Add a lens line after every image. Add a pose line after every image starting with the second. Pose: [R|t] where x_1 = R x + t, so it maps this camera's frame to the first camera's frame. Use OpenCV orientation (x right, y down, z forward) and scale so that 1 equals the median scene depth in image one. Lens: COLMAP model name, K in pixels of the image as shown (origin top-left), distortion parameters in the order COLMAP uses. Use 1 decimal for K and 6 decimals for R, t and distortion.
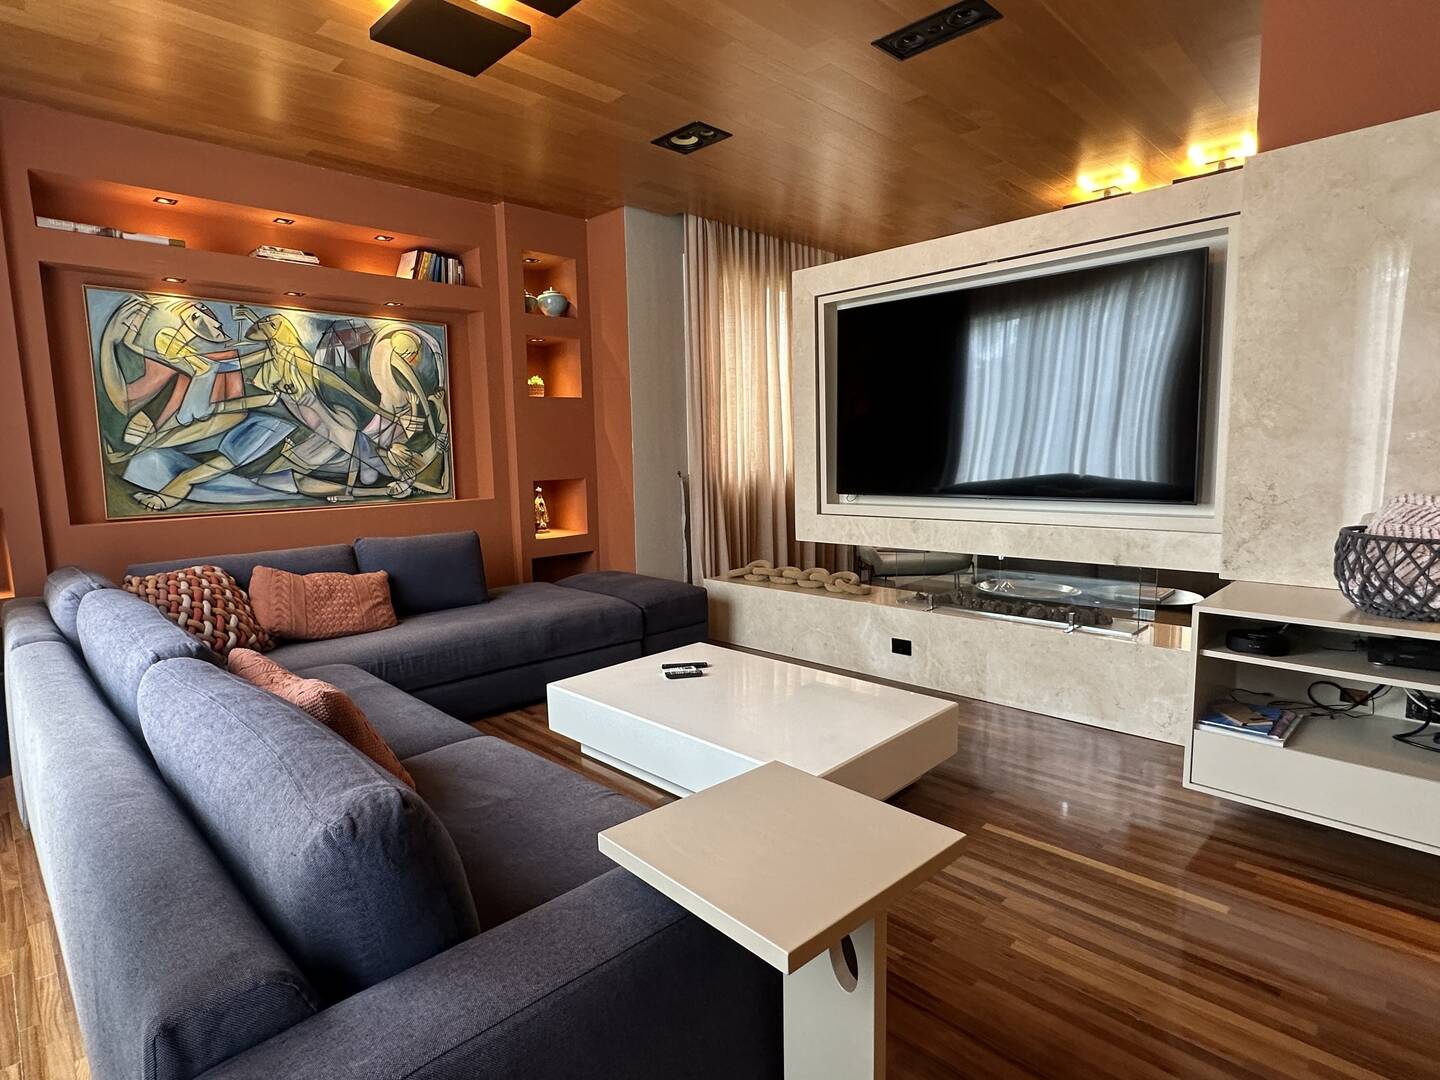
lens RADIAL K [[767.8, 0, 720.0], [0, 767.8, 540.0], [0, 0, 1]] dist [-0.002256, -0.000372]
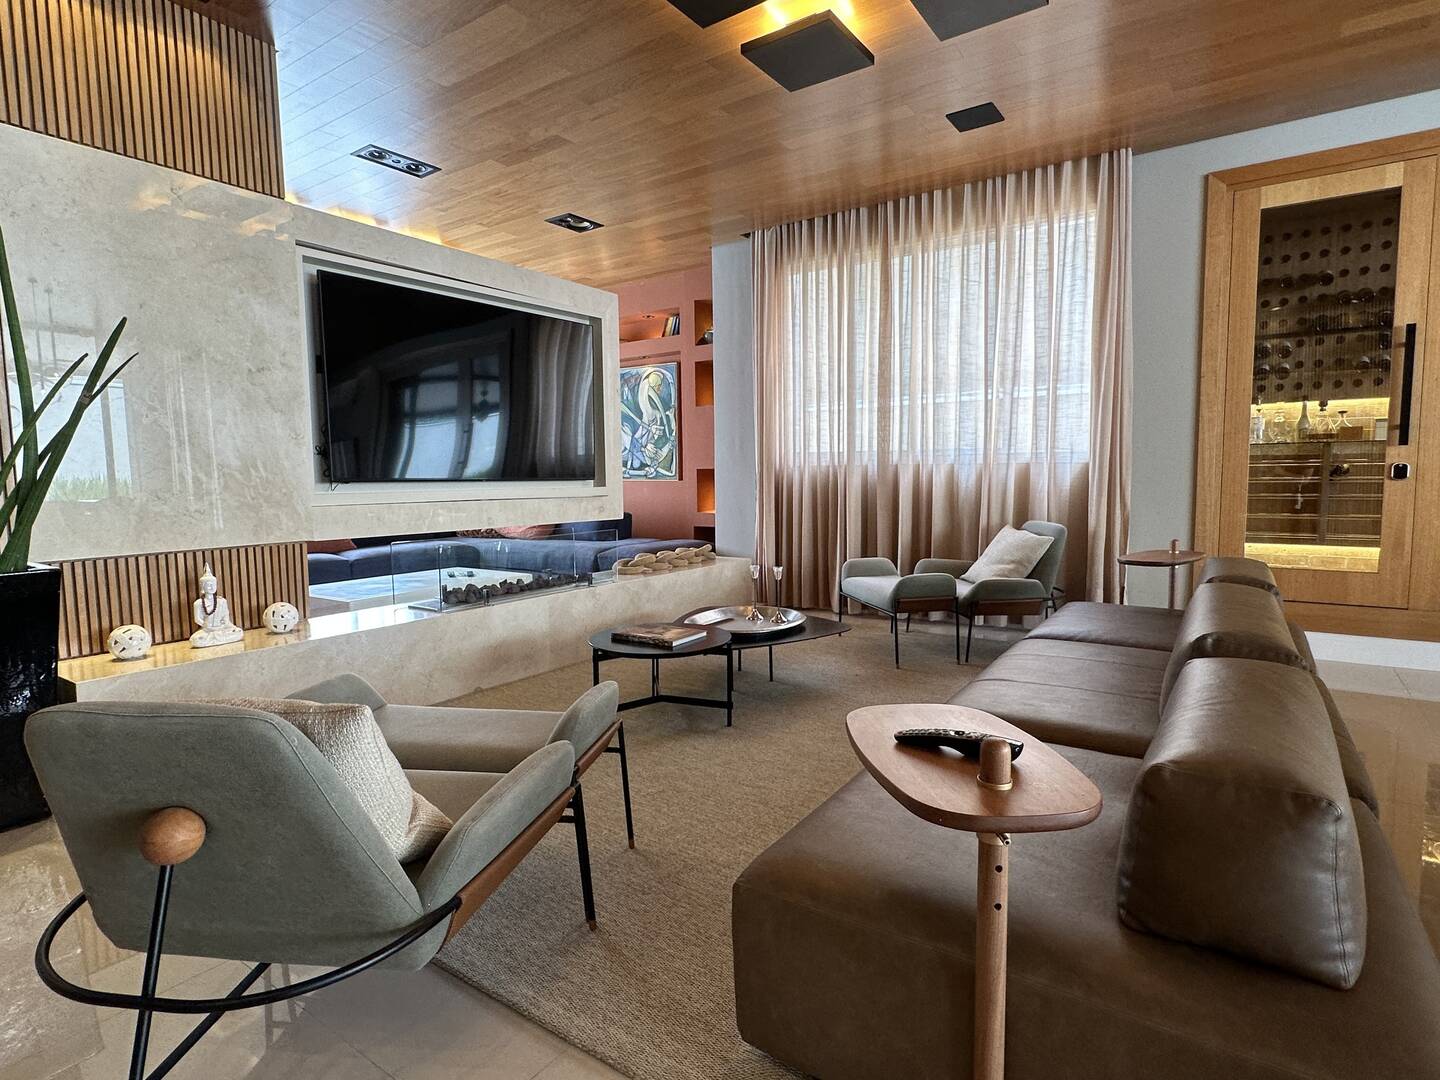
lens RADIAL K [[767.8, 0, 720.0], [0, 767.8, 540.0], [0, 0, 1]] dist [-0.002256, -0.000372]
pose [[0.176134, 0.110397, -0.978156, 1.216906], [-0.107135, 0.989938, 0.092435, -0.091531], [0.978519, 0.088514, 0.186189, 0.881357]]
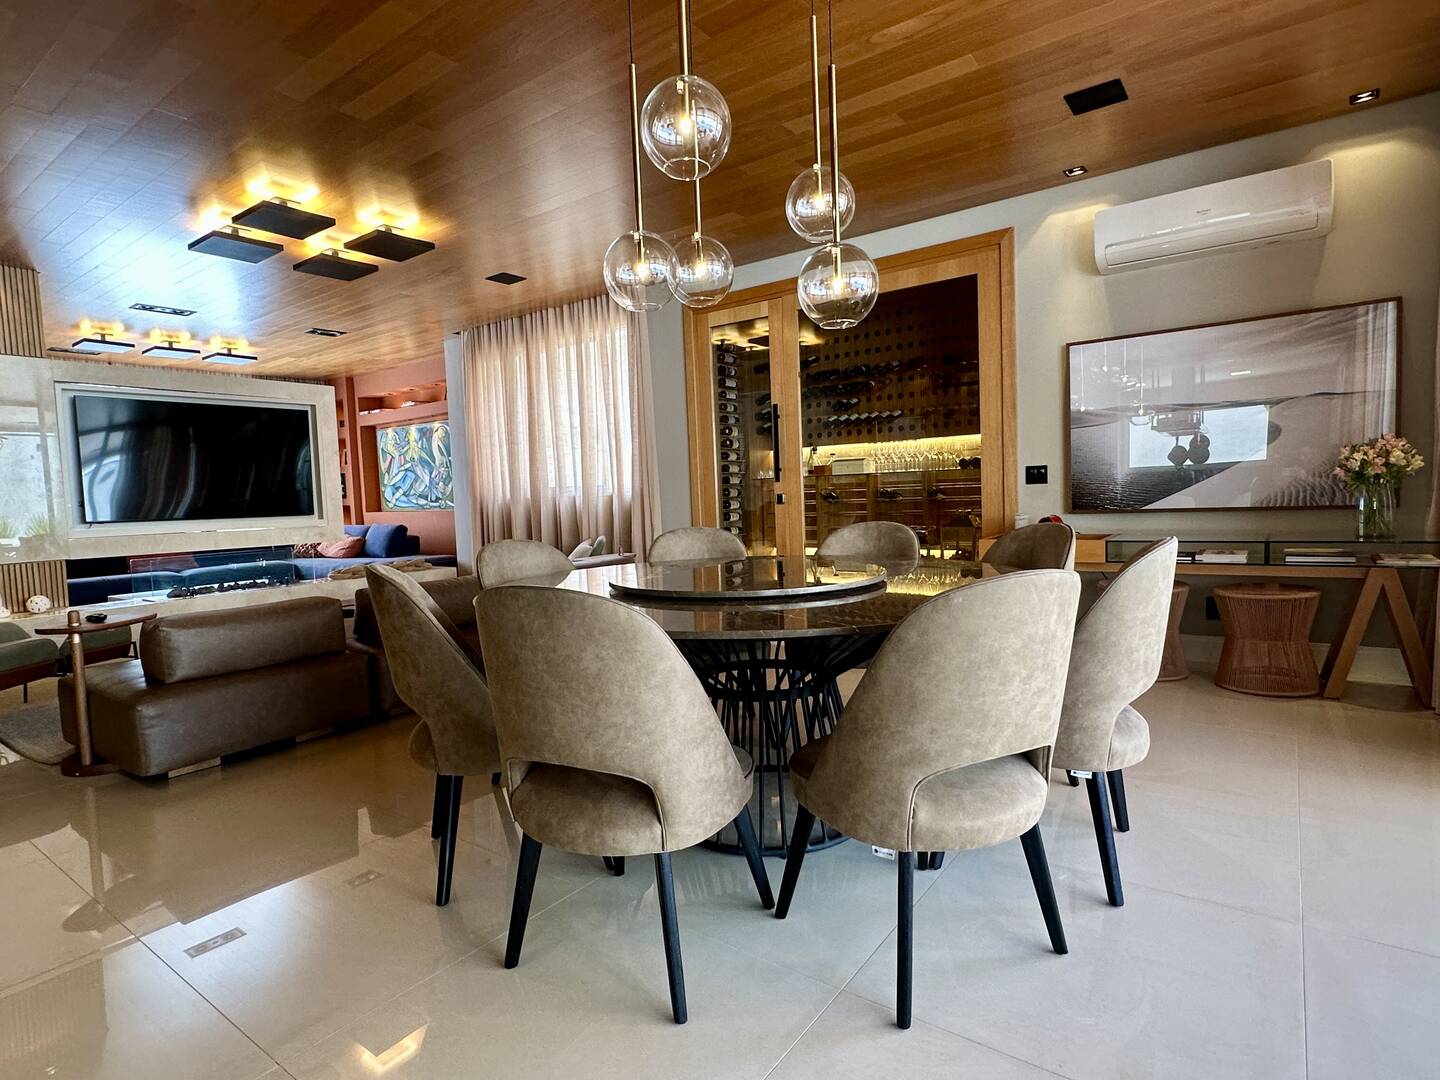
lens RADIAL K [[767.8, 0, 720.0], [0, 767.8, 540.0], [0, 0, 1]] dist [-0.002256, -0.000372]
pose [[0.148937, 0.083683, -0.985299, 1.777065], [-0.081832, 0.994038, 0.072056, -0.183460], [0.985455, 0.069897, 0.154897, 1.462496]]
